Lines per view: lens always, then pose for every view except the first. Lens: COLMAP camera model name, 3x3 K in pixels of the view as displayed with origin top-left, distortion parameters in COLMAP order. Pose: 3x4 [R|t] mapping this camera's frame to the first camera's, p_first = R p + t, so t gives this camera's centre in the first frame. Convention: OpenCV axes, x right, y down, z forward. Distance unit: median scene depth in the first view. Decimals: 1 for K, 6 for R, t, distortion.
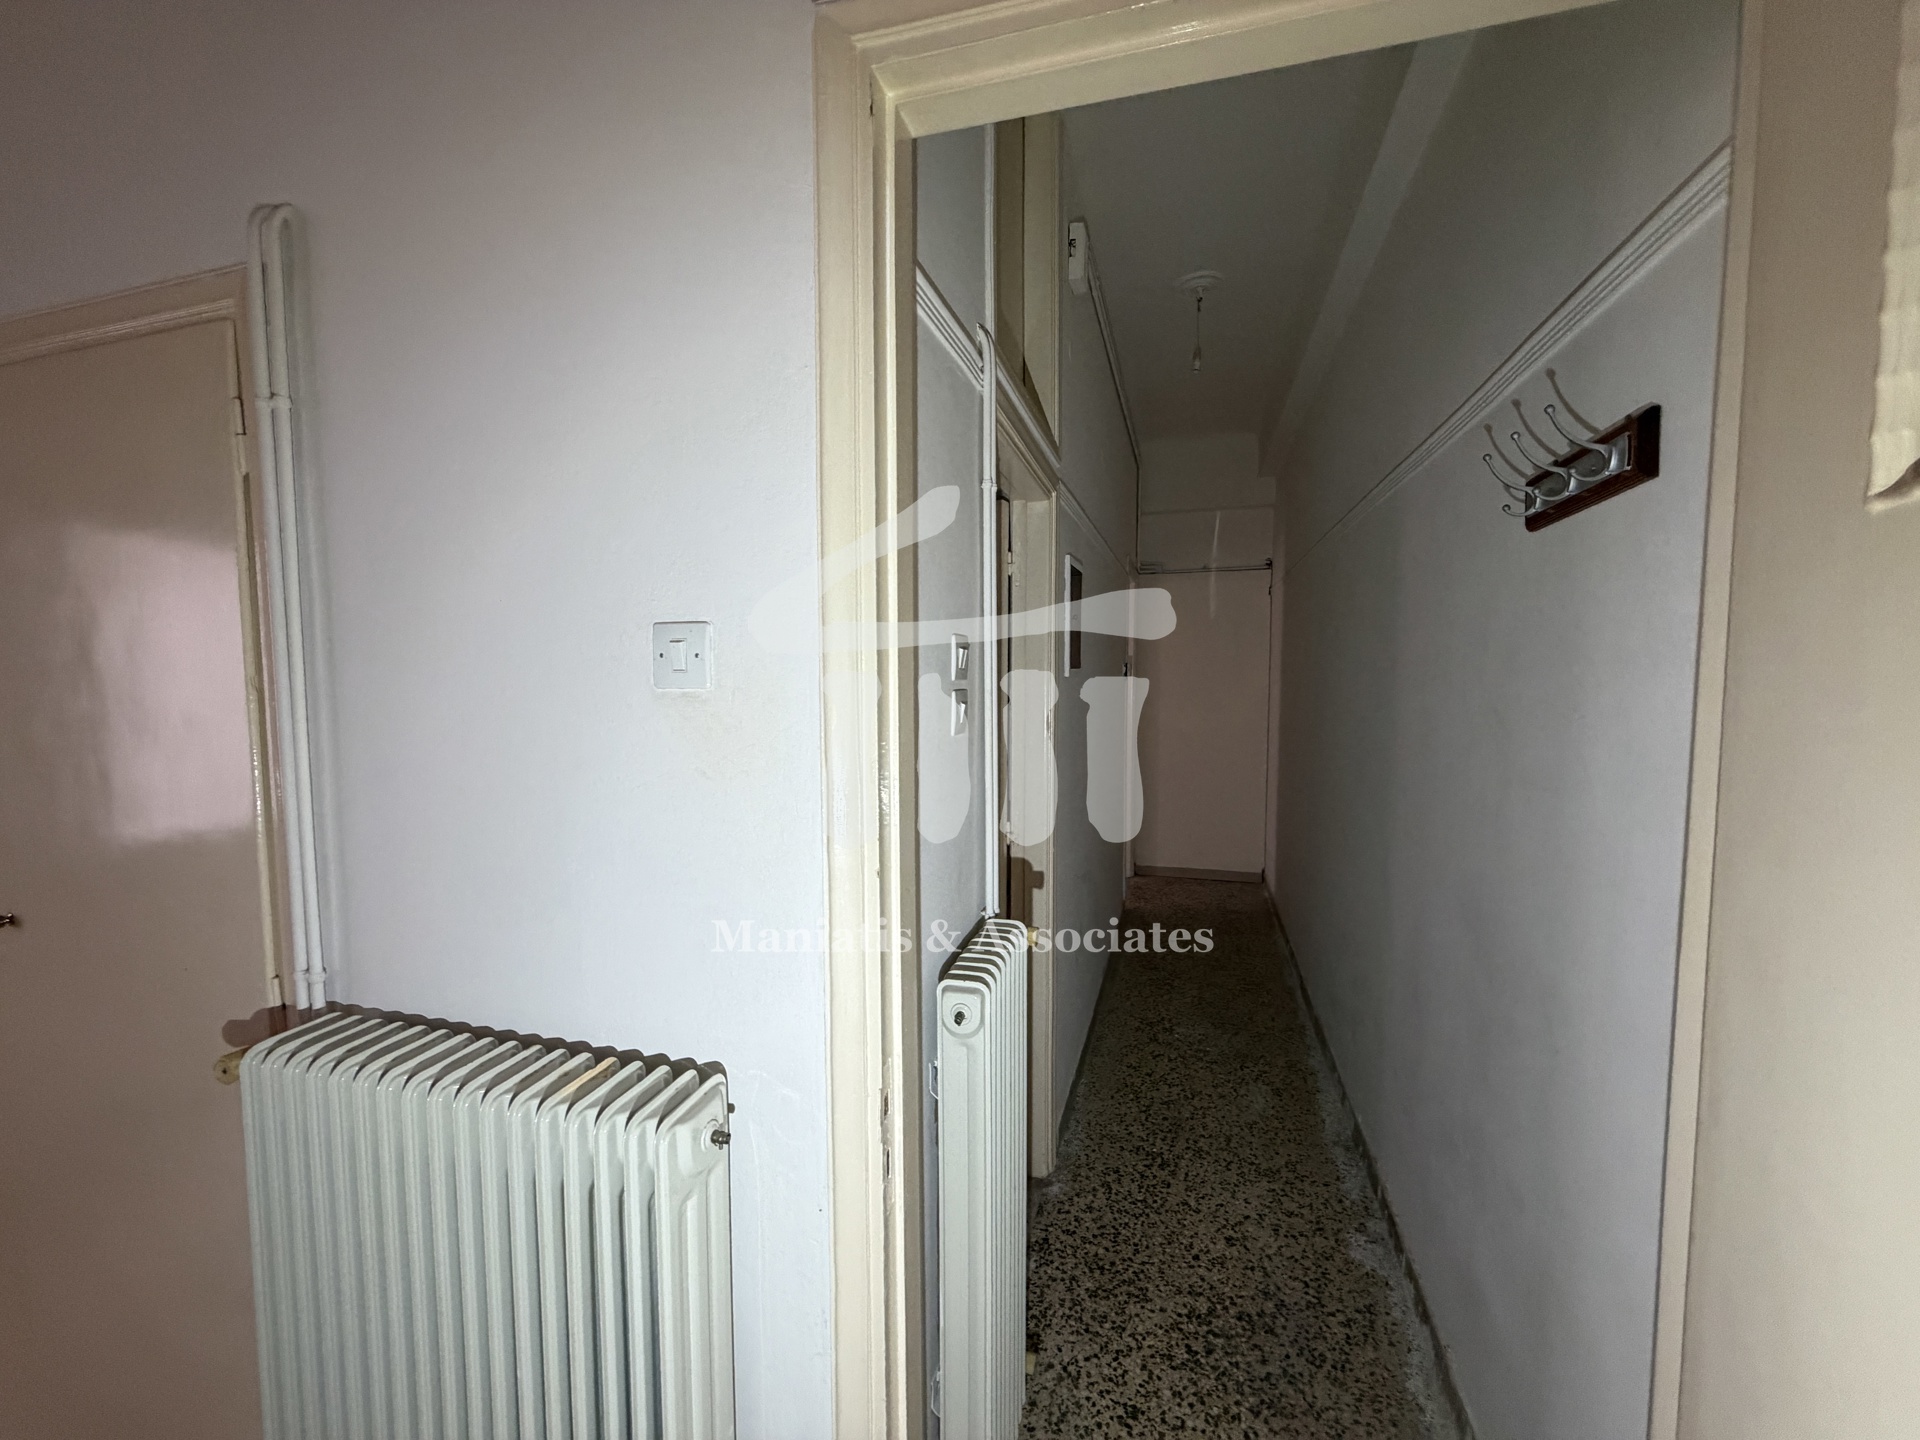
lens RADIAL K [[767.1, 0, 960.9], [0, 767.1, 719.3], [0, 0, 1]] dist [0.002203, -0.000165]
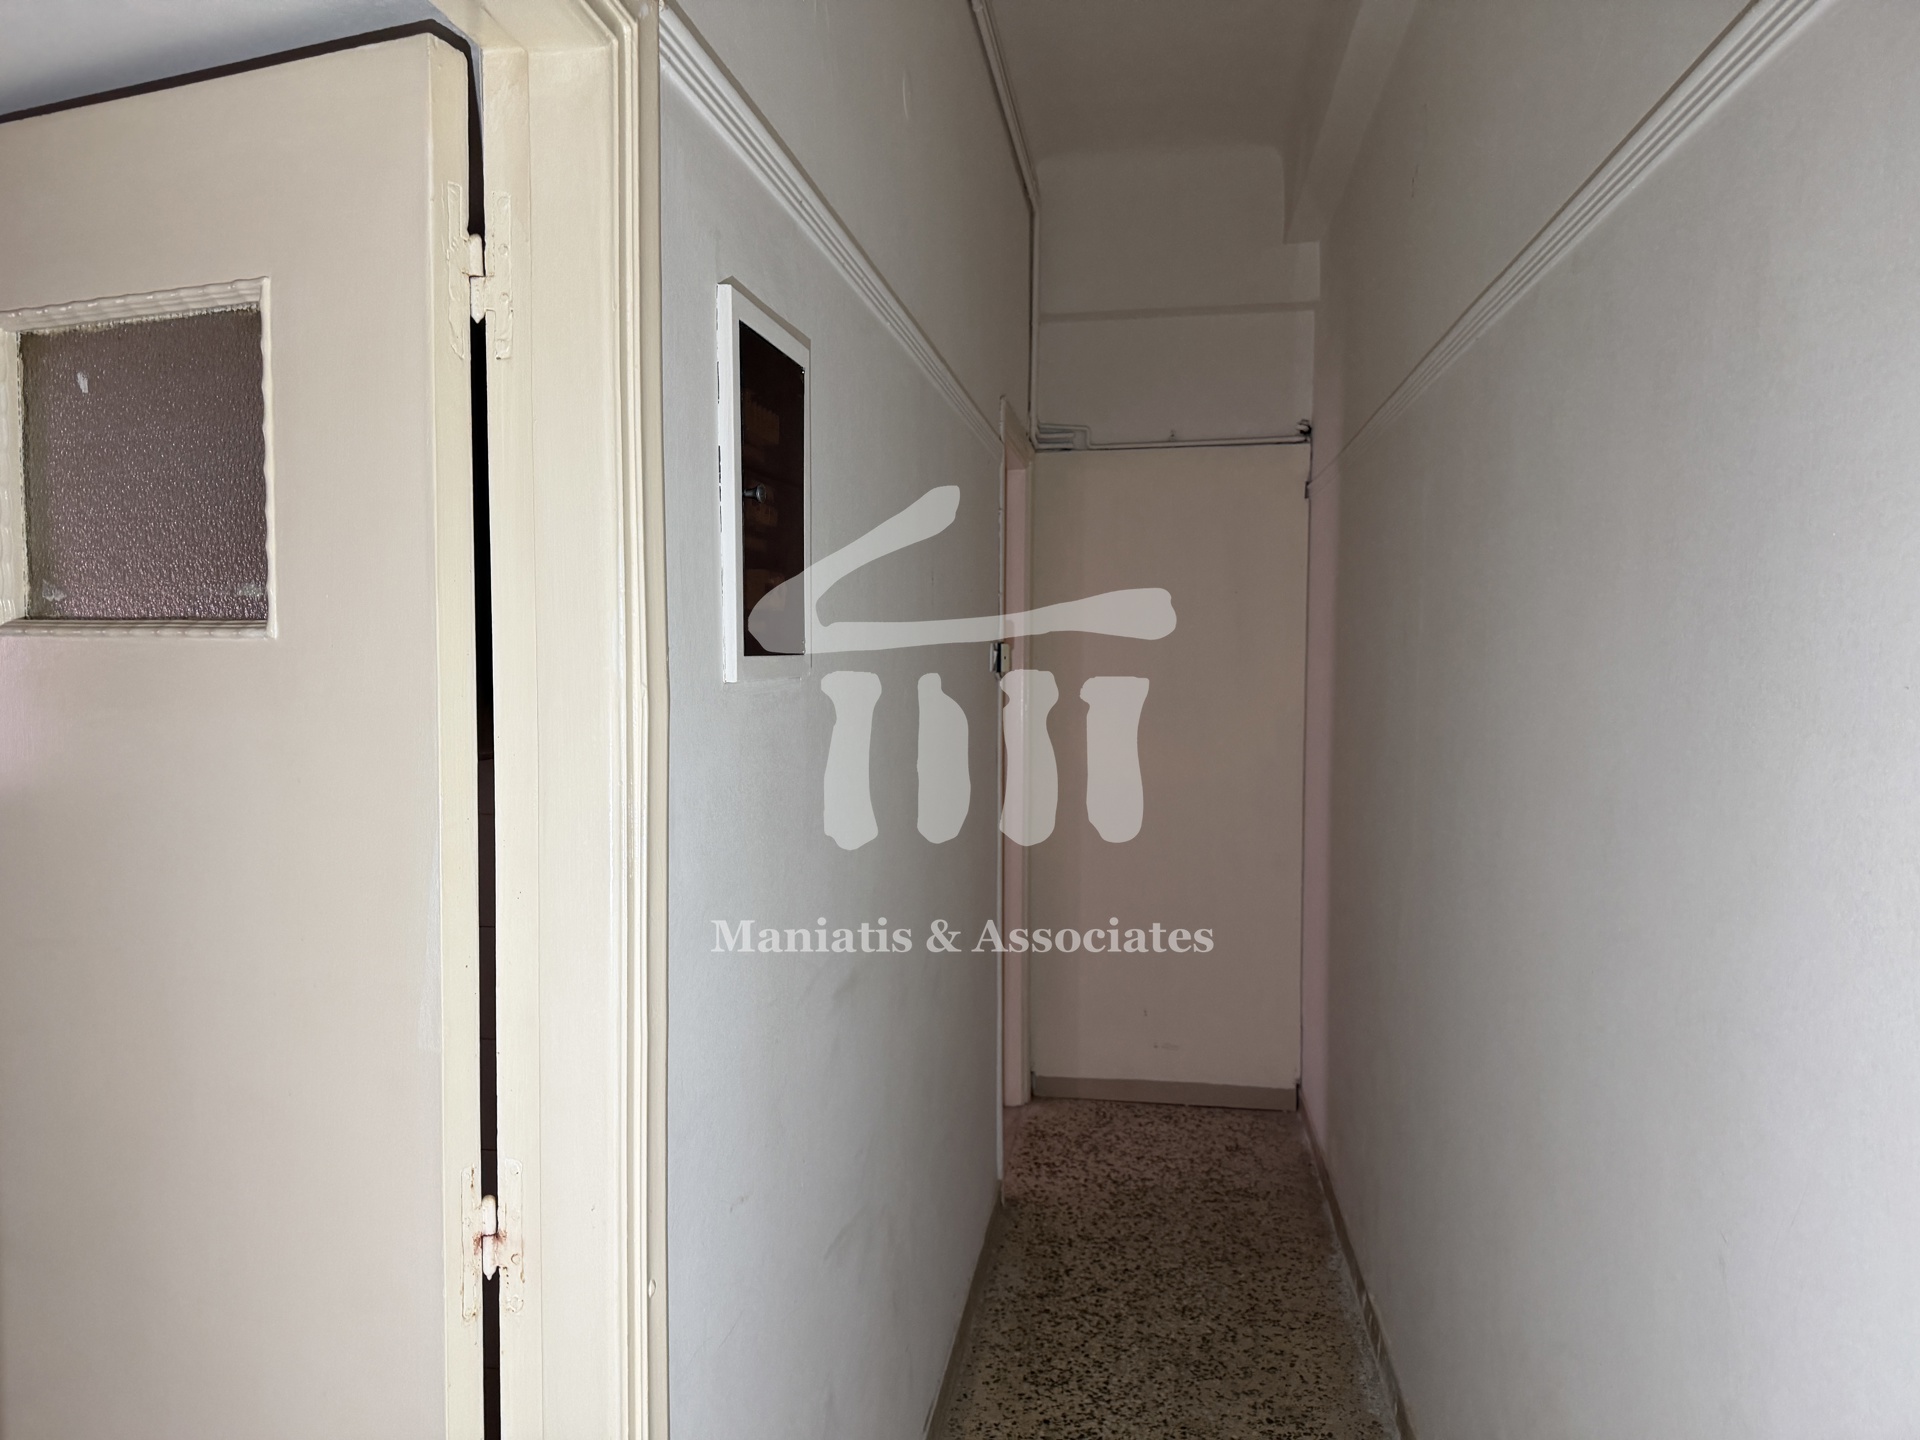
lens RADIAL K [[1363.7, 0, 957.9], [0, 1363.7, 719.1], [0, 0, 1]] dist [0.061242, -0.068993]
pose [[0.989437, -0.000057, 0.144961, 0.114416], [0.002100, 0.999901, -0.013940, -0.025398], [-0.144945, 0.014097, 0.989339, 0.338022]]
